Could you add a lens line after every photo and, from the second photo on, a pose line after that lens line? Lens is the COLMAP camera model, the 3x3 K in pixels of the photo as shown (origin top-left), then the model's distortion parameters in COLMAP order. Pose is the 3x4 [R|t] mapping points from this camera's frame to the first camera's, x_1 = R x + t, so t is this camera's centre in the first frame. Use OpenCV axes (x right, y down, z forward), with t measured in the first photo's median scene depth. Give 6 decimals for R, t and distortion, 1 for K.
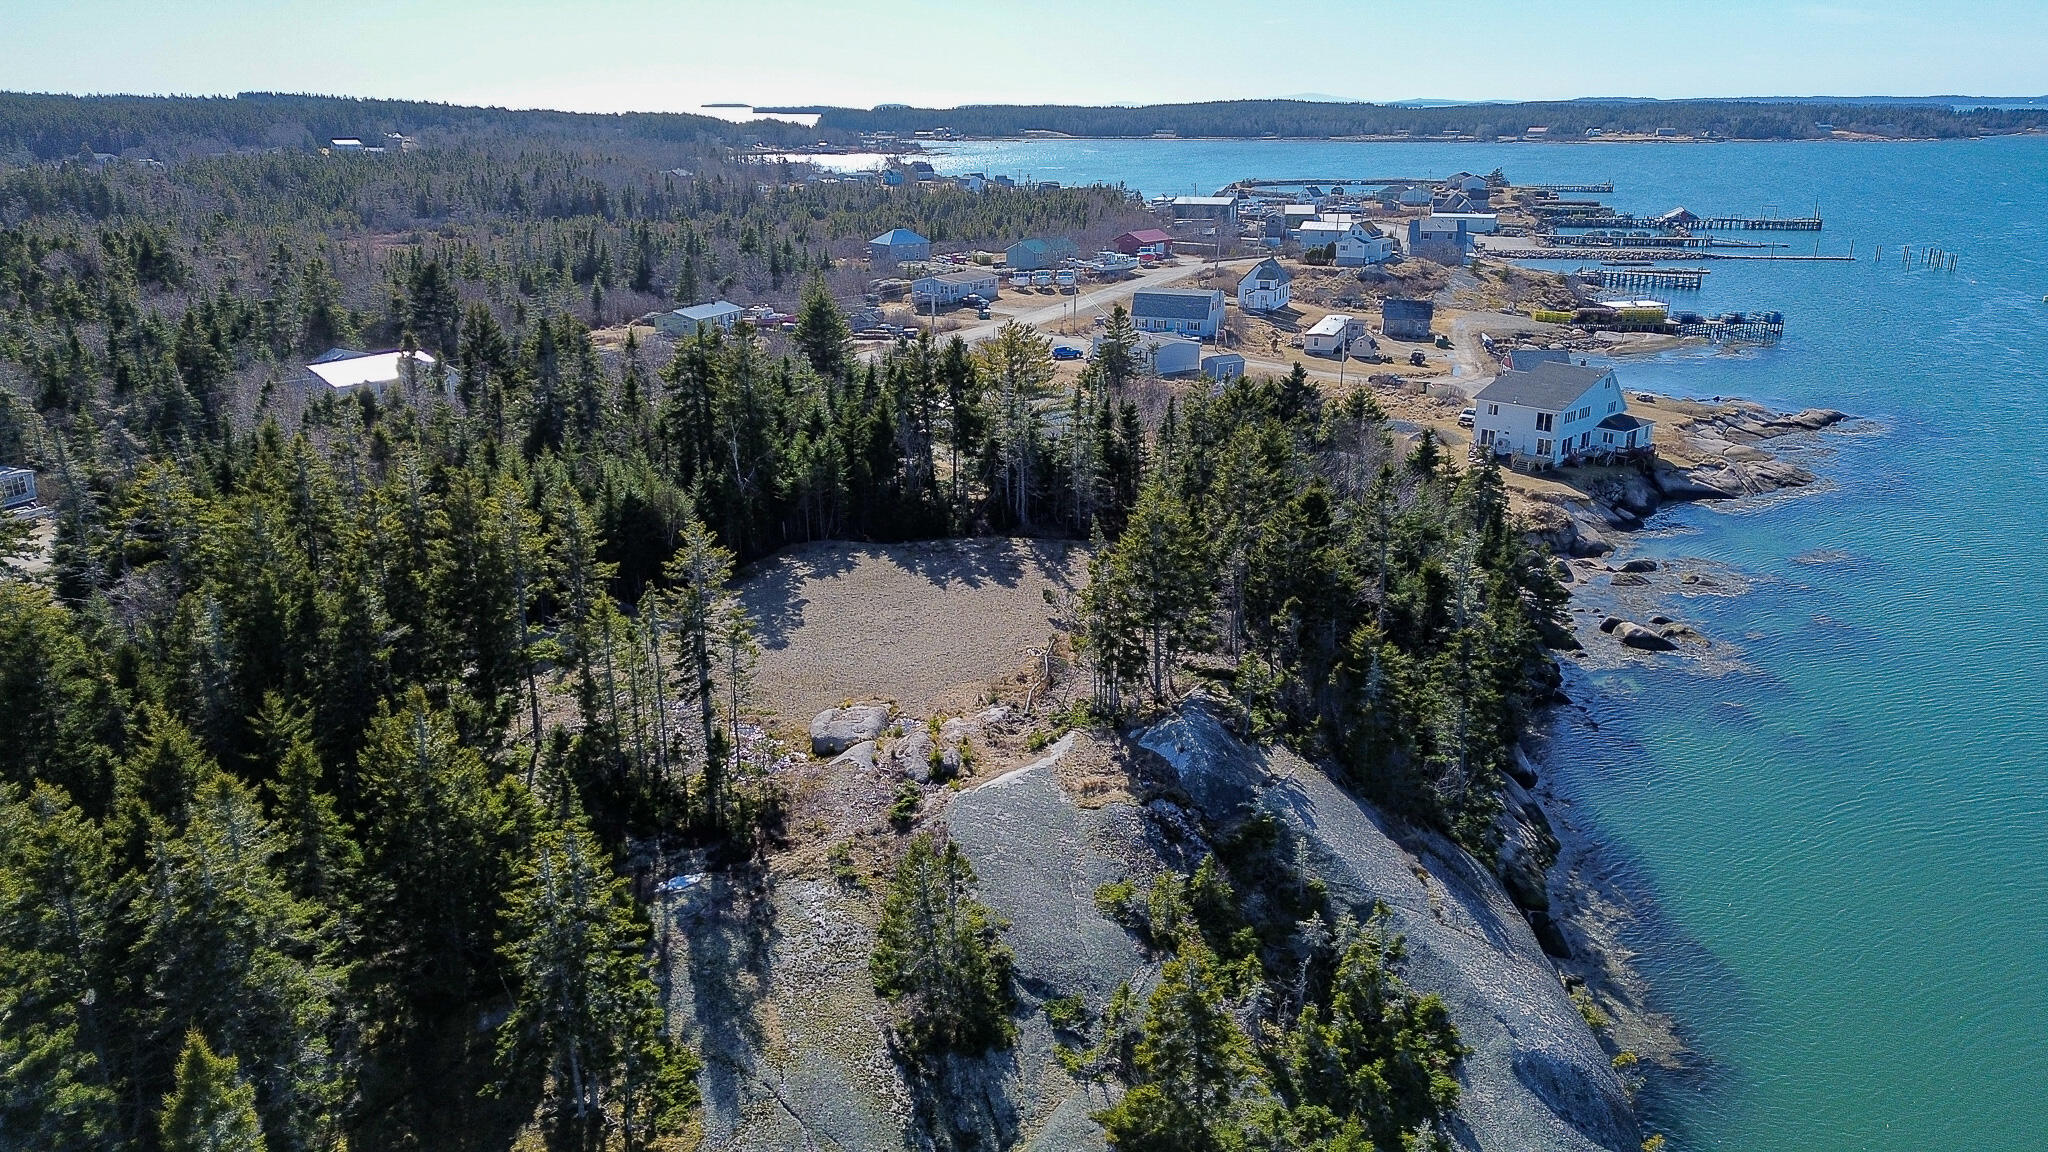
lens RADIAL K [[1451.1, 0, 1016.6], [0, 1451.1, 576.5], [0, 0, 1]] dist [0.080876, -0.071581]
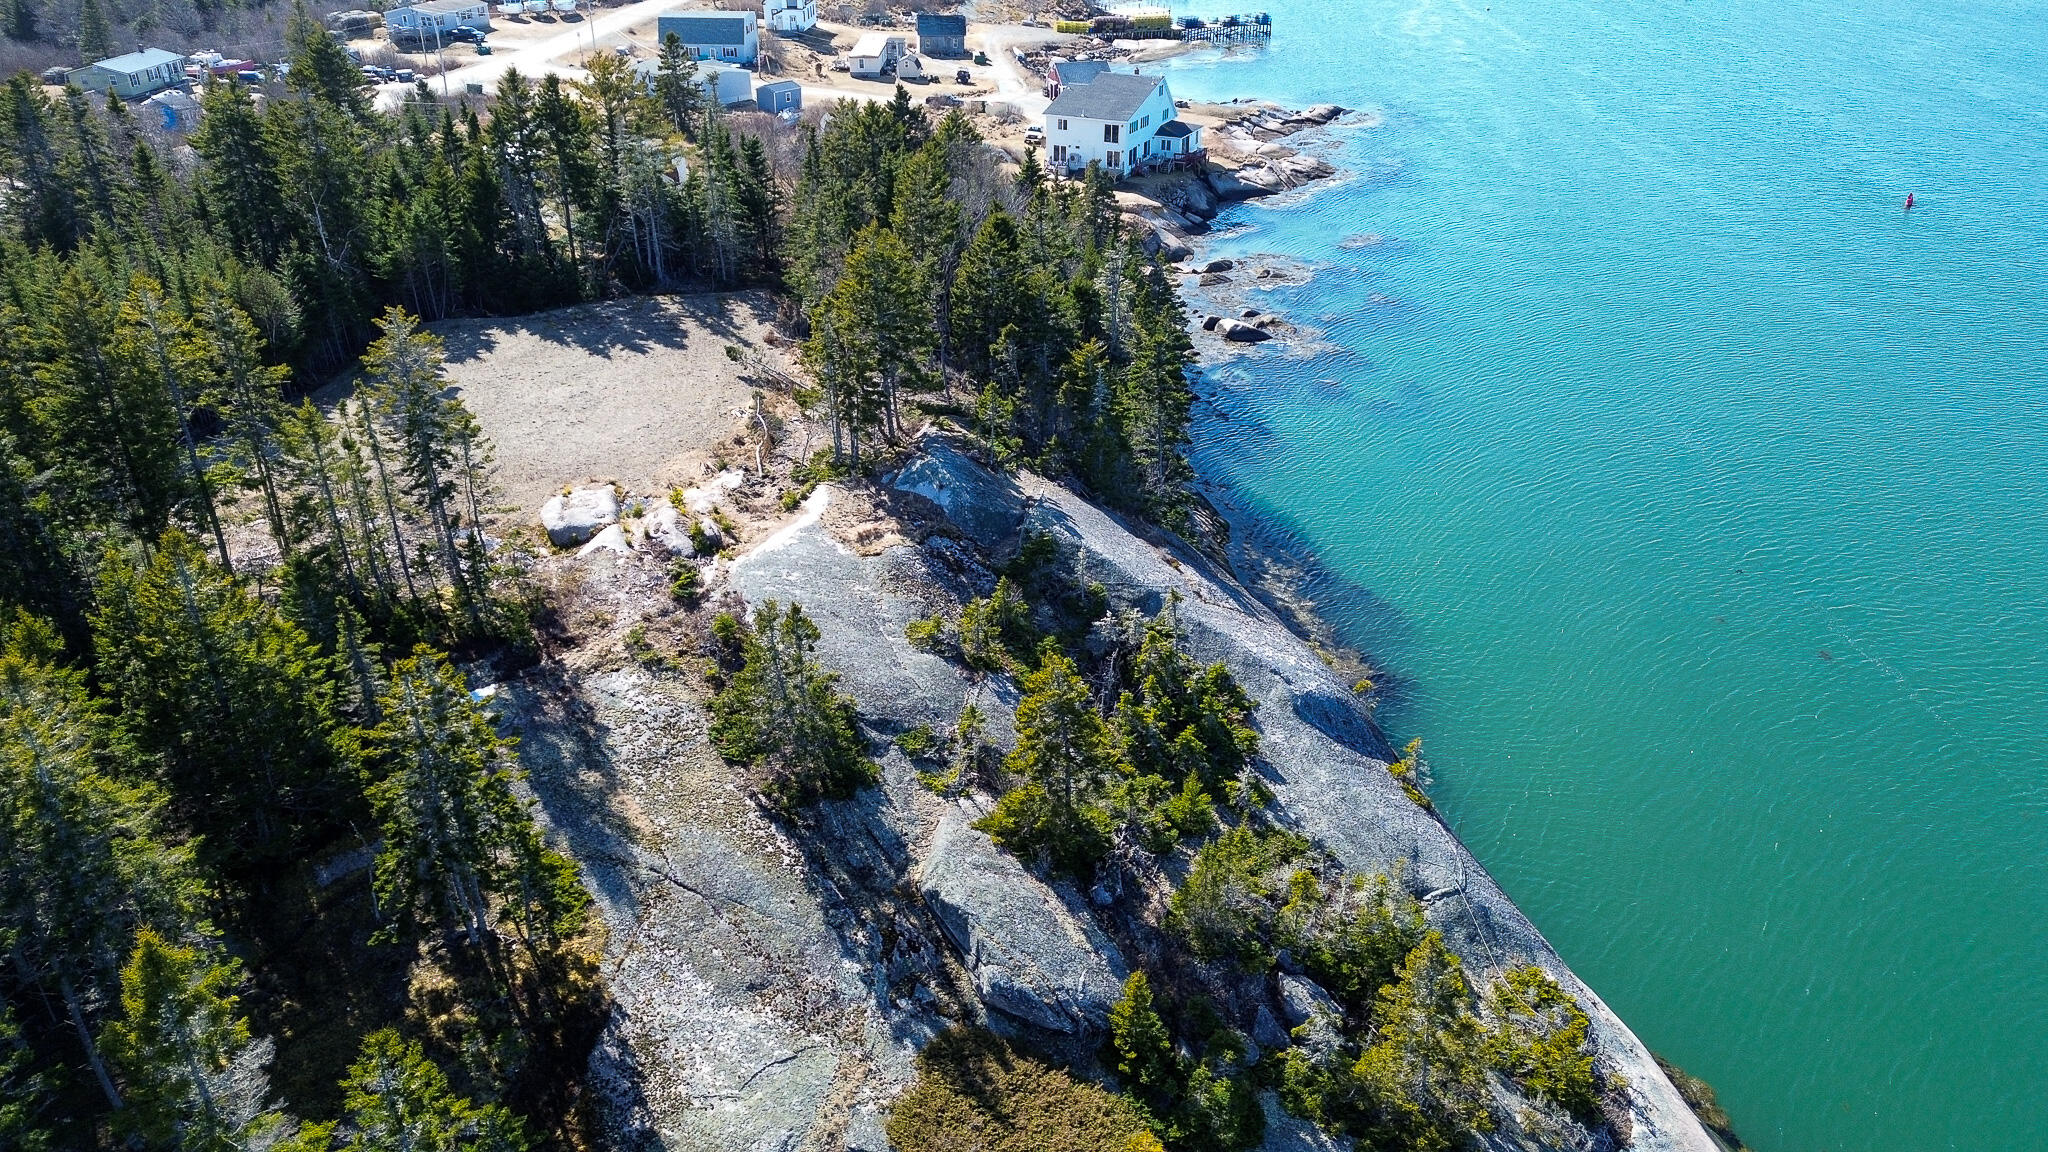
lens RADIAL K [[1451.1, 0, 1031.9], [0, 1451.1, 589.9], [0, 0, 1]] dist [0.080876, -0.071581]
pose [[0.937433, -0.166785, 0.305619, -0.102404], [0.108732, 0.974133, 0.198098, -0.003286], [-0.330753, -0.152473, 0.931319, 0.010411]]
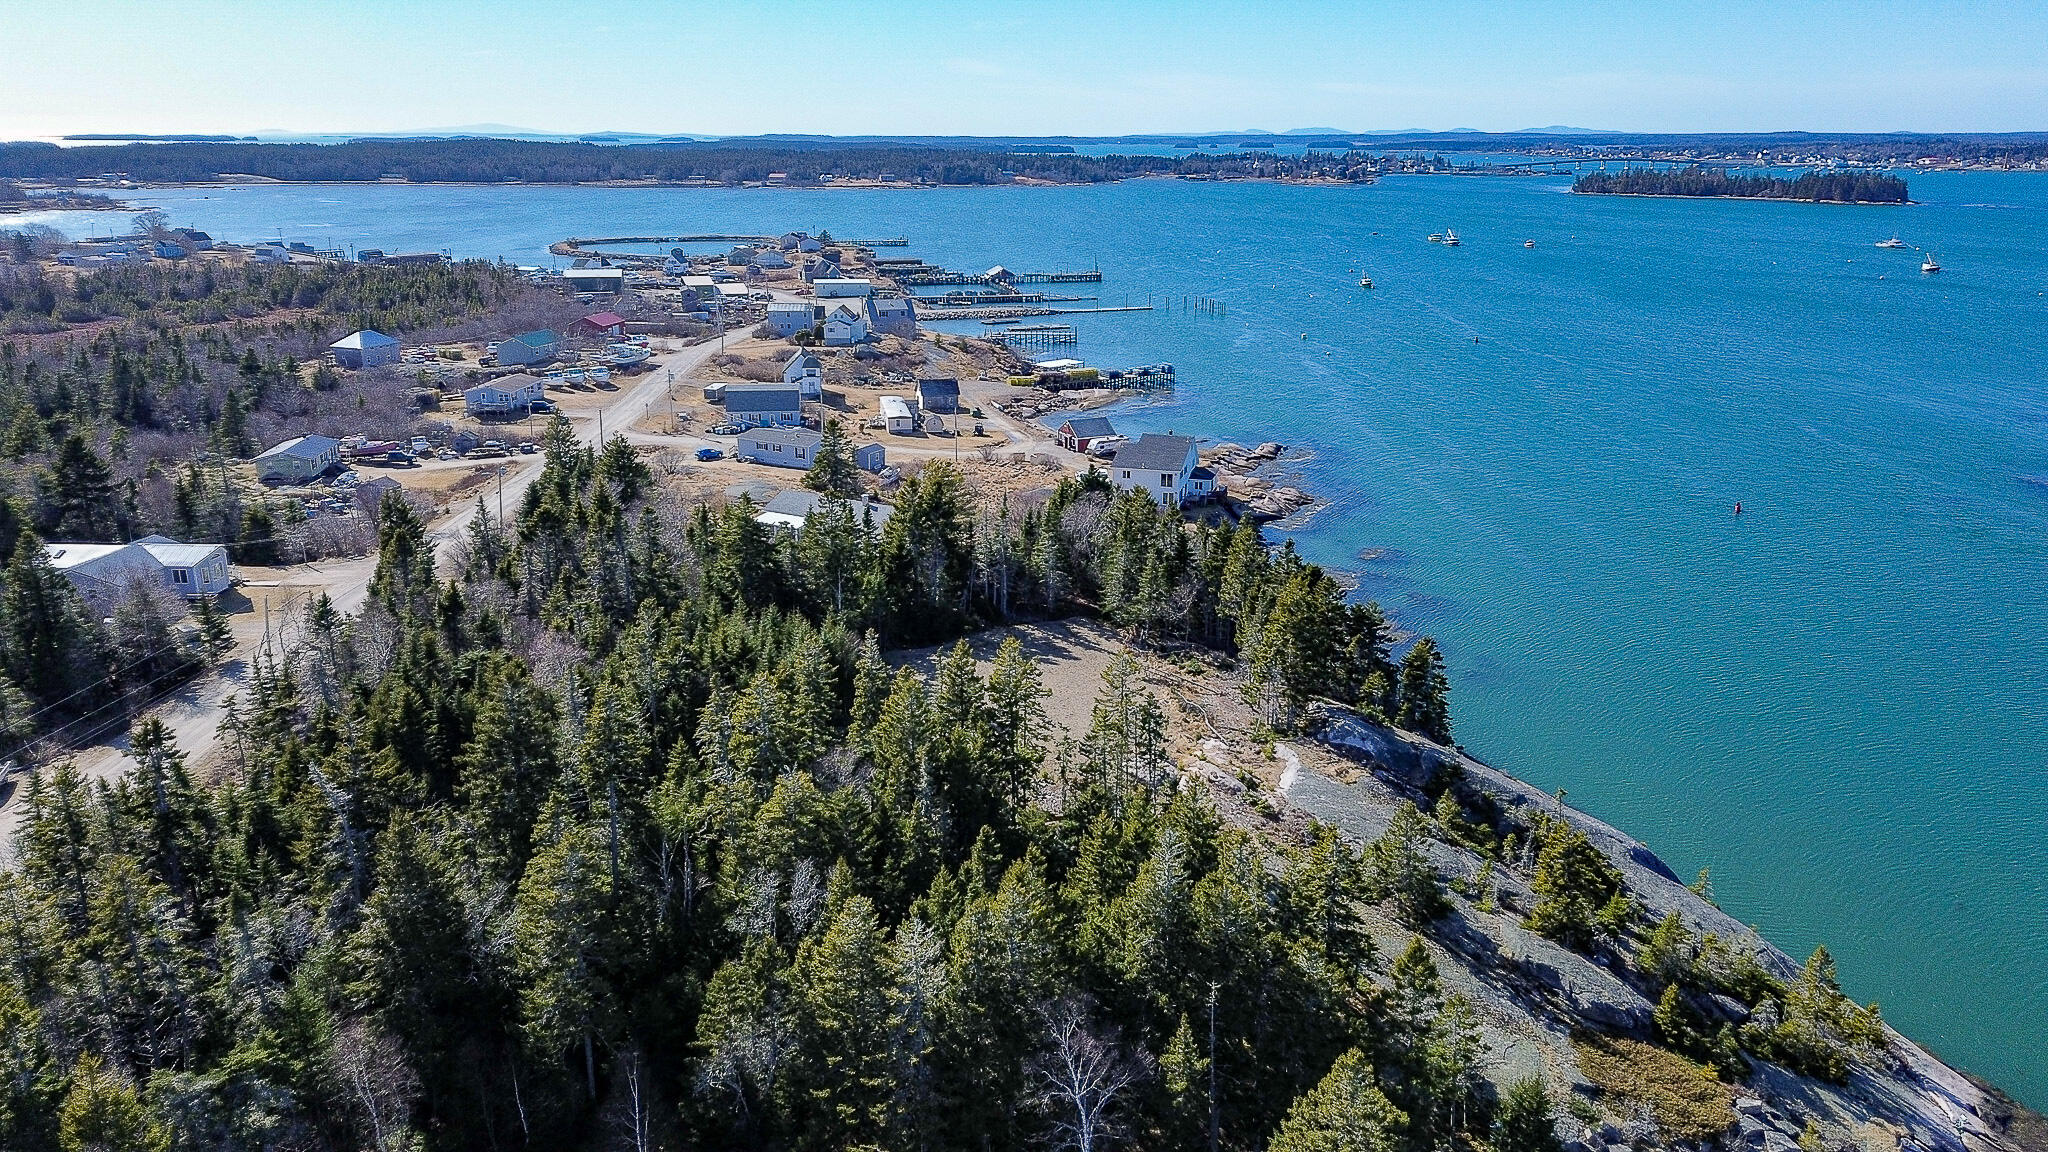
lens RADIAL K [[1451.1, 0, 1018.1], [0, 1451.1, 571.9], [0, 0, 1]] dist [0.080876, -0.071581]
pose [[0.869832, -0.143740, 0.471944, -0.666446], [0.154535, 0.987857, 0.016051, -0.105421], [-0.468520, 0.058970, 0.881482, -0.191932]]
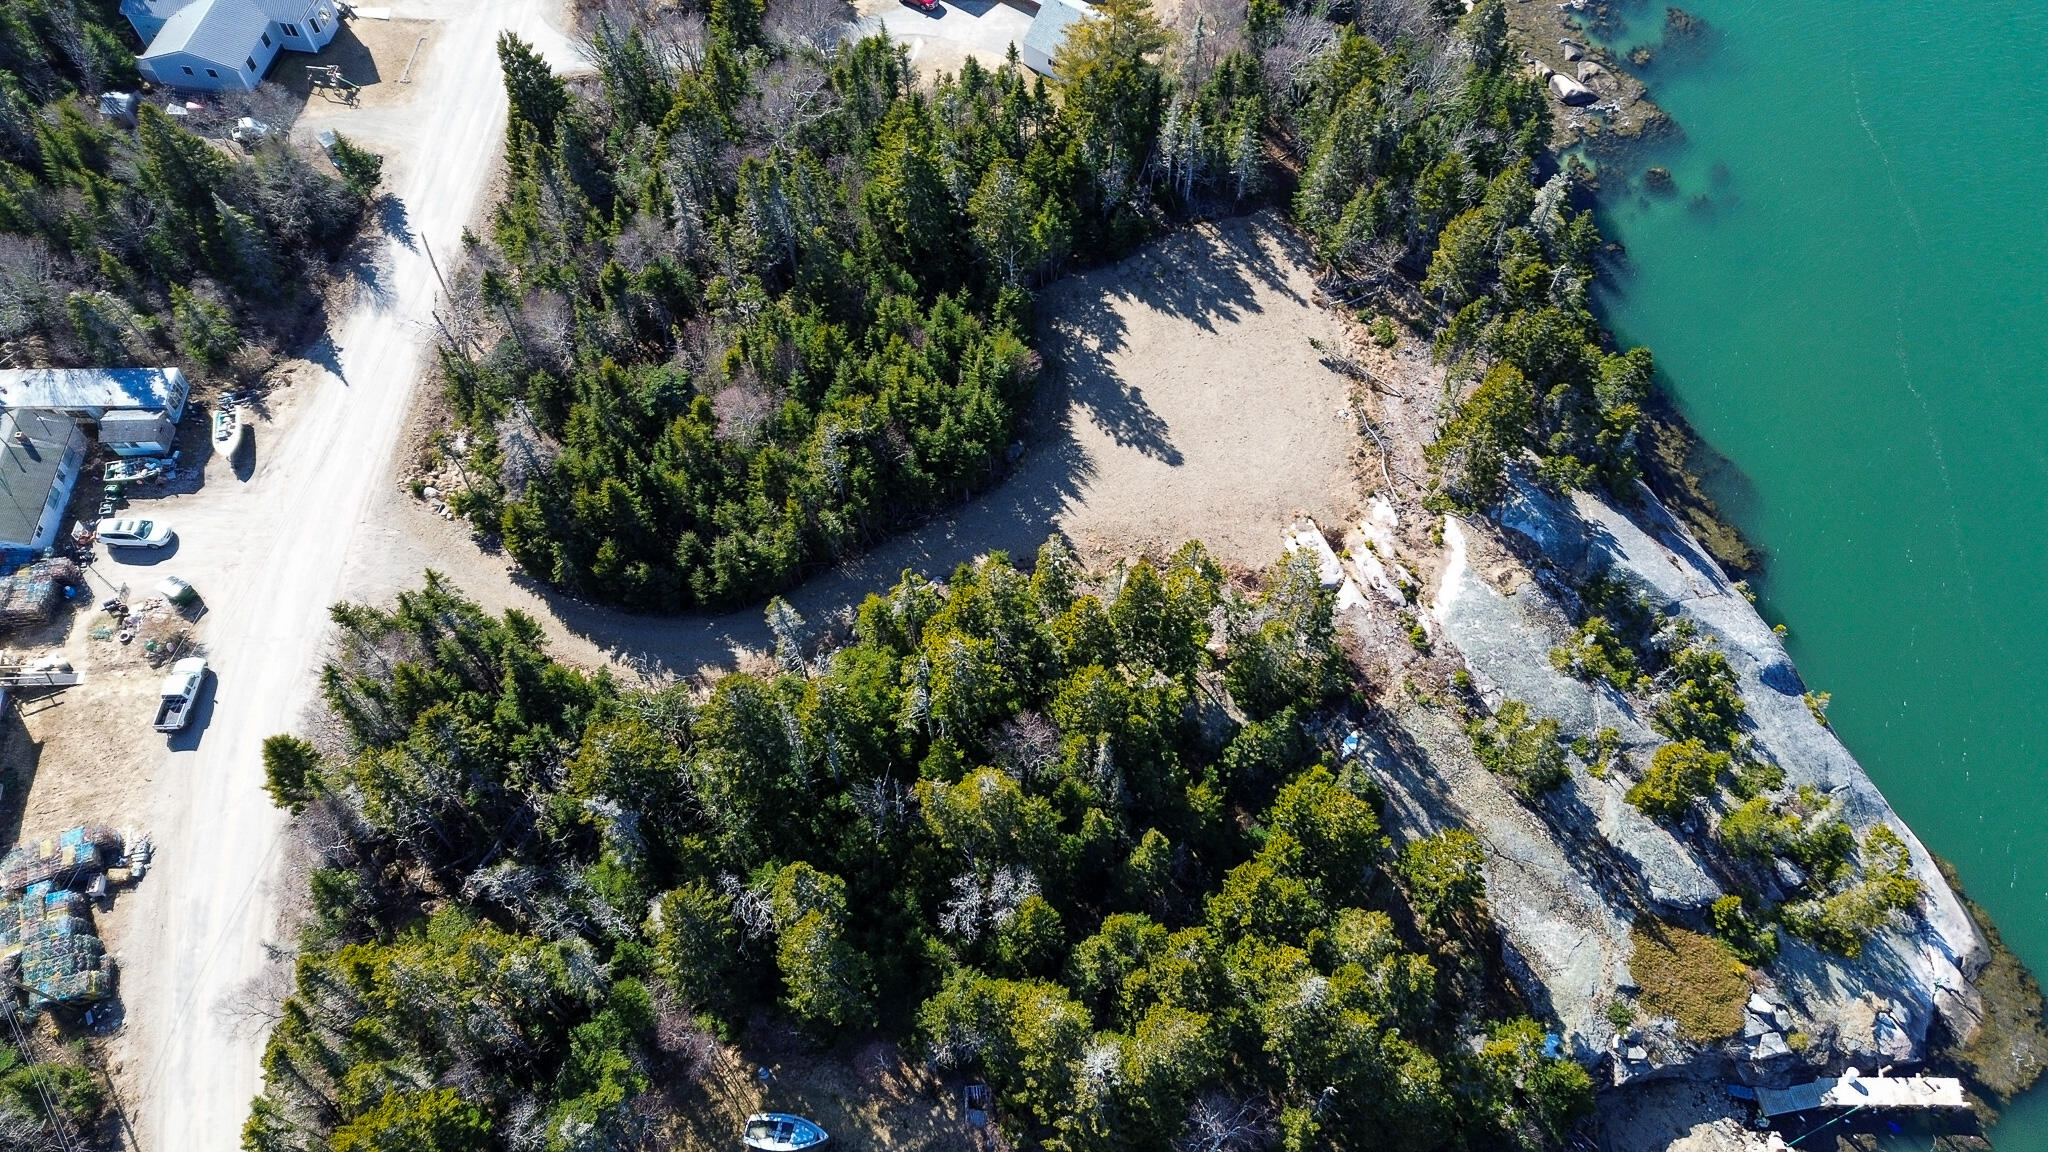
lens RADIAL K [[1451.1, 0, 1035.1], [0, 1451.1, 585.8], [0, 0, 1]] dist [0.080876, -0.071581]
pose [[0.909633, -0.362603, 0.202700, -0.520516], [0.138198, 0.724297, 0.675496, -0.703450], [-0.391751, -0.586441, 0.708956, 0.006030]]
